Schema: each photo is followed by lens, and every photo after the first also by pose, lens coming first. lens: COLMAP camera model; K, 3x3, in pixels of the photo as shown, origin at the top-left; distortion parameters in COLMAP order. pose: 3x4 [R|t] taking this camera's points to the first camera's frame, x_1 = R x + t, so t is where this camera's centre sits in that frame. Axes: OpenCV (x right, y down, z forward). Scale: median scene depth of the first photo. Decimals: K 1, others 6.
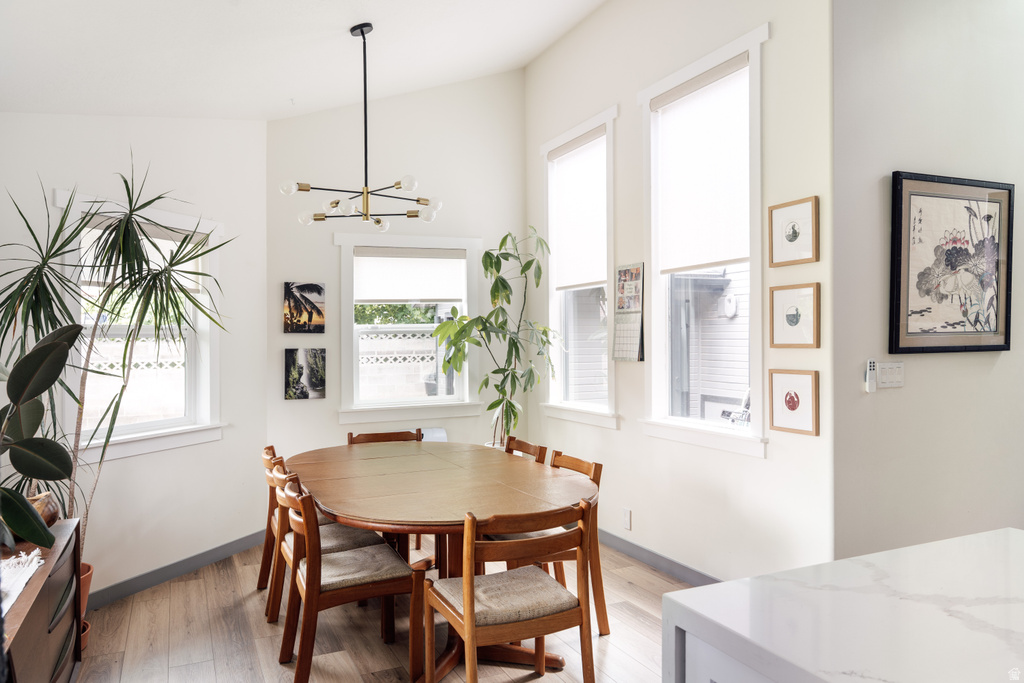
lens RADIAL K [[758.0, 0, 515.8], [0, 758.0, 346.0], [0, 0, 1]] dist [0.005598, -0.005471]
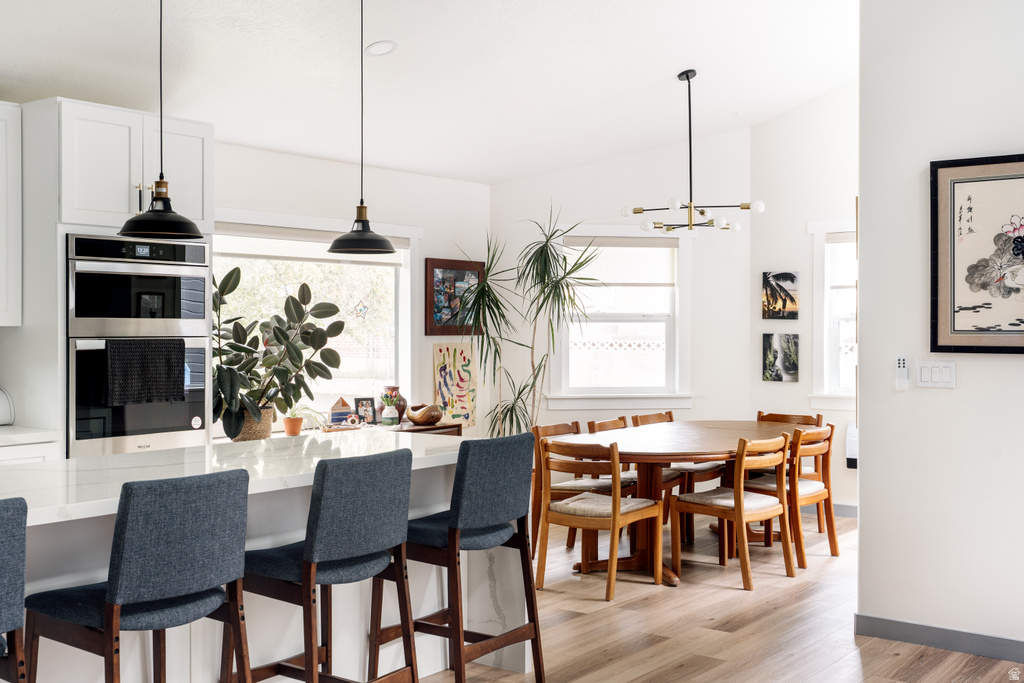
lens RADIAL K [[1196.9, 0, 510.4], [0, 1196.9, 337.2], [0, 0, 1]] dist [0.097013, 0.000000]
pose [[0.464442, 0.025770, -0.885229, 1.045924], [-0.016760, 0.999653, 0.020308, -0.019845], [0.885445, 0.005405, 0.464713, -0.117999]]
